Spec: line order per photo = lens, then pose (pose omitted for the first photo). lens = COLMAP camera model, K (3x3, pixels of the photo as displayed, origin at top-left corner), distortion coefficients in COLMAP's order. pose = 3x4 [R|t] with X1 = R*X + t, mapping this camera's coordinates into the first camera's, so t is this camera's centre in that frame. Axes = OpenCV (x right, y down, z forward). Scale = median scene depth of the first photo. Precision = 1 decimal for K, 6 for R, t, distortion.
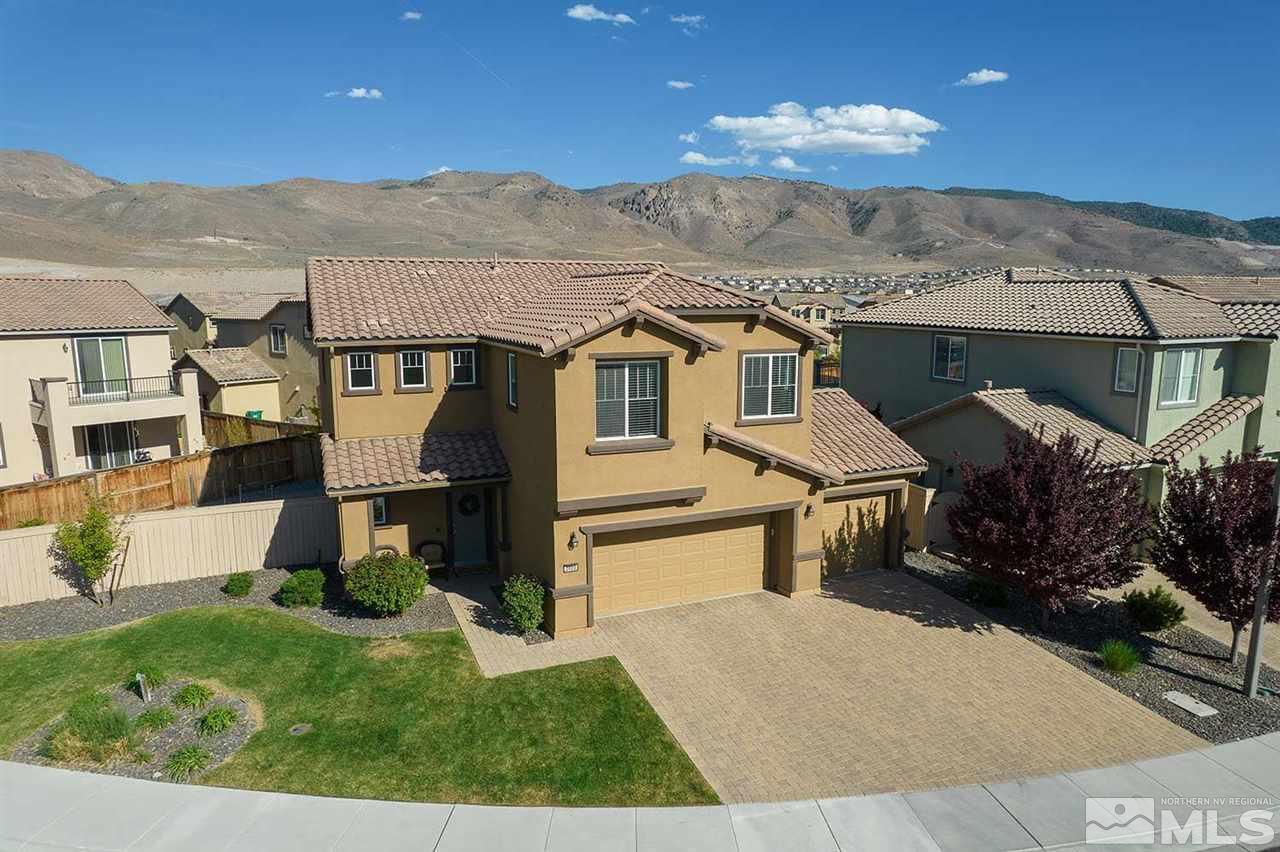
lens RADIAL K [[805.0, 0, 639.3], [0, 805.0, 426.6], [0, 0, 1]] dist [-0.044616, 0.036304]
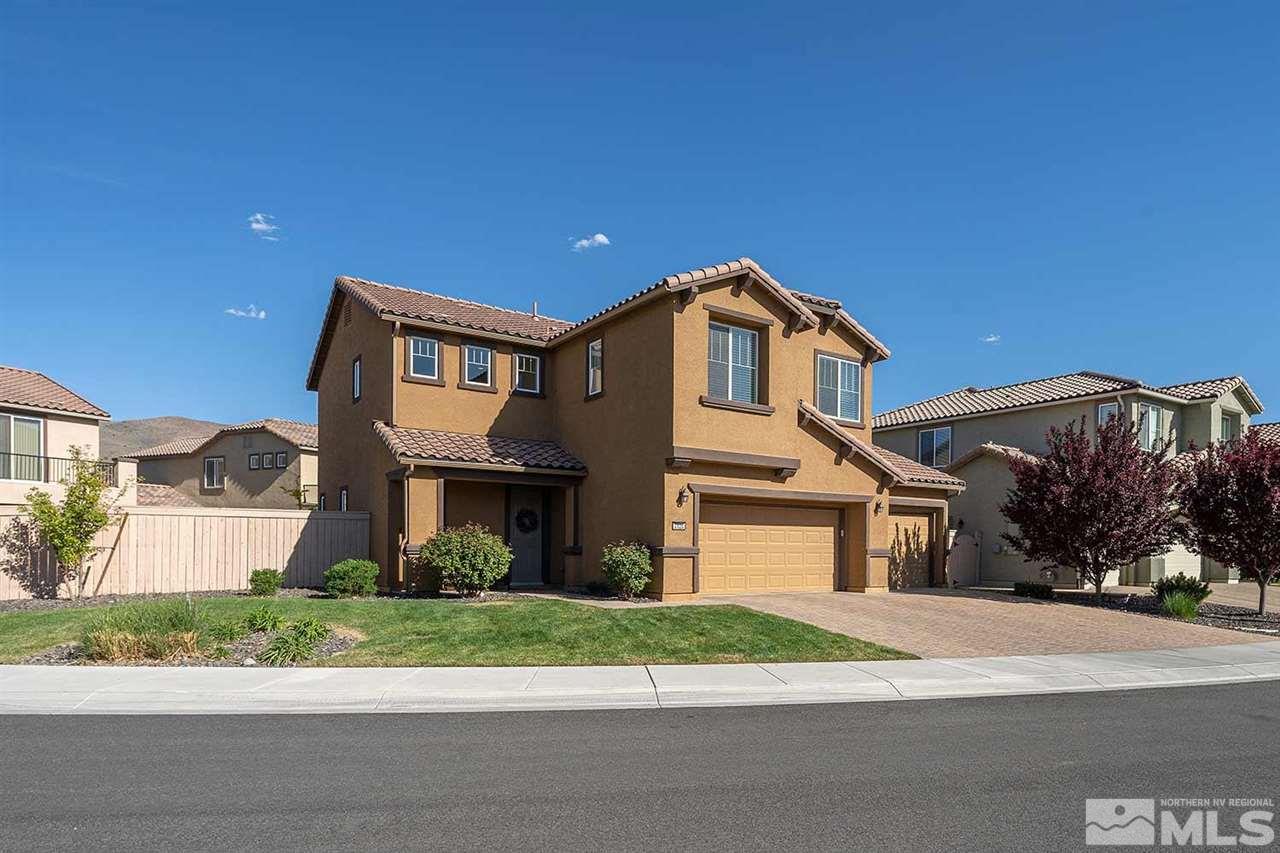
lens RADIAL K [[762.3, 0, 720.0], [0, 762.3, 551.4], [0, 0, 1]] dist [0.004051, 0.001093]
pose [[0.972474, 0.008832, 0.232844, -0.228898], [0.027076, 0.988229, -0.150568, 0.315749], [-0.231433, 0.152728, 0.960788, 0.101633]]
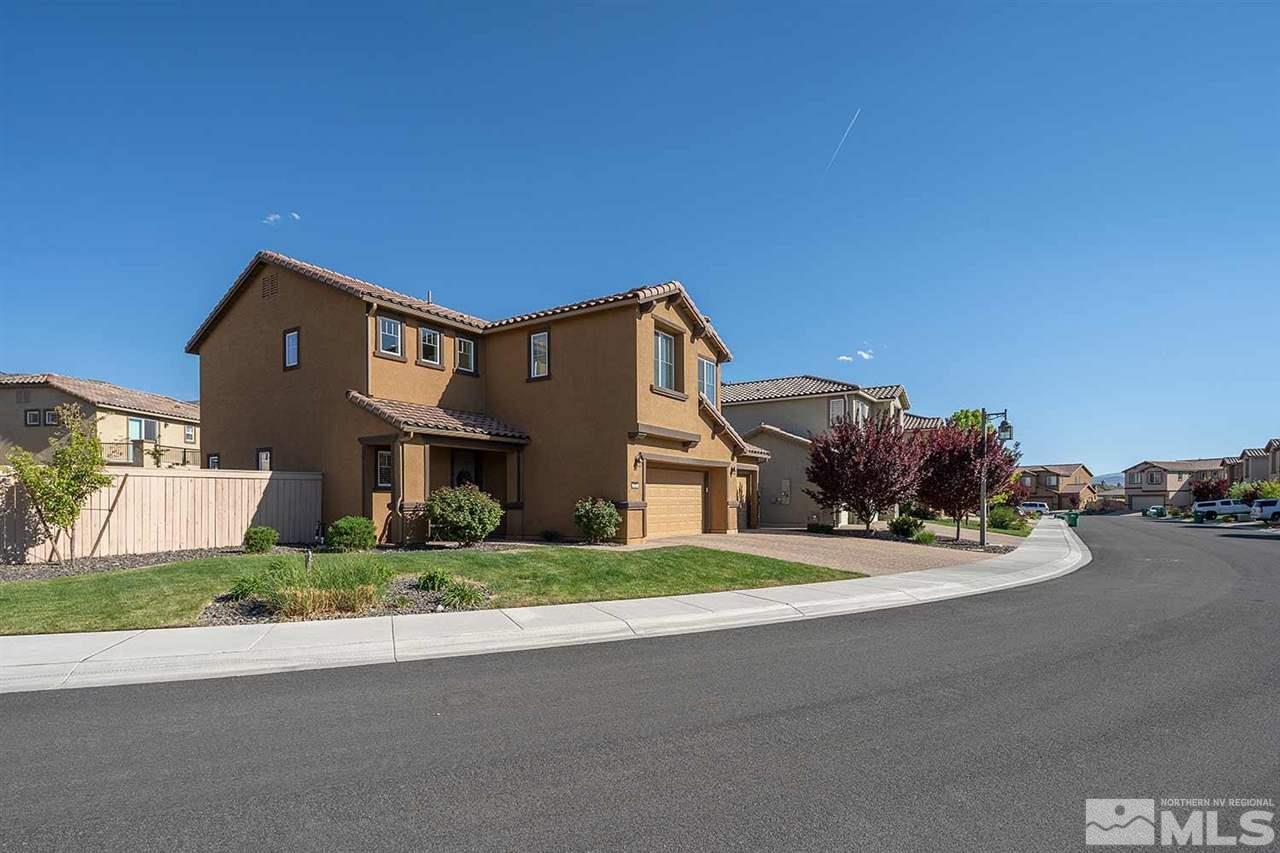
lens RADIAL K [[623.8, 0, 634.8], [0, 623.8, 493.1], [0, 0, 1]] dist [0.002836, -0.003649]
pose [[0.837244, 0.005732, 0.546800, -0.556839], [0.088701, 0.985279, -0.146144, 0.299462], [-0.539588, 0.170860, 0.824410, 0.193801]]
